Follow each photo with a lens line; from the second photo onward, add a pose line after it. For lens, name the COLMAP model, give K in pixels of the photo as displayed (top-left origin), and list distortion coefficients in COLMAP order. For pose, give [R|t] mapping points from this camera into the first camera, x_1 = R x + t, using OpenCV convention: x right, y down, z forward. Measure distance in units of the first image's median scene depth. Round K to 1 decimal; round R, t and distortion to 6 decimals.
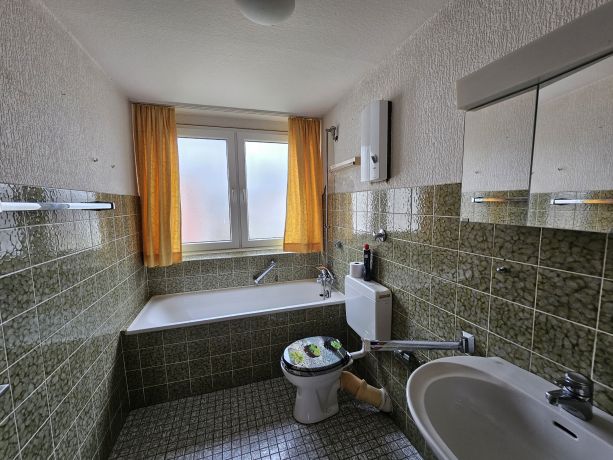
lens RADIAL K [[248.5, 0, 307.1], [0, 248.5, 230.5], [0, 0, 1]] dist [0.000300, -0.000326]
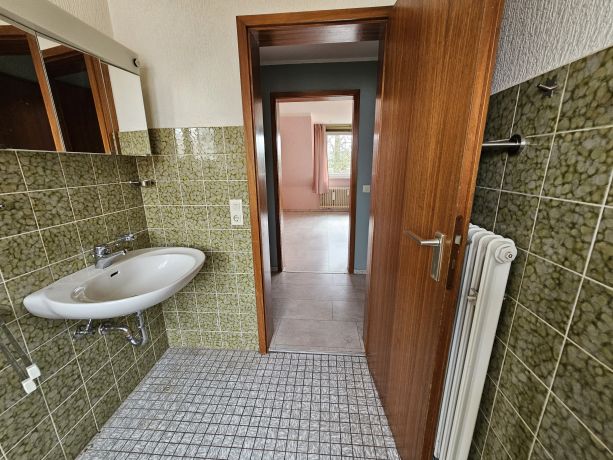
lens RADIAL K [[248.5, 0, 308.7], [0, 248.5, 230.5], [0, 0, 1]] dist [0.000300, -0.000326]
pose [[-0.927509, -0.073367, 0.366530, -0.681536], [0.060748, 0.937930, 0.341464, -0.001314], [-0.368831, 0.338977, -0.865482, 1.530475]]
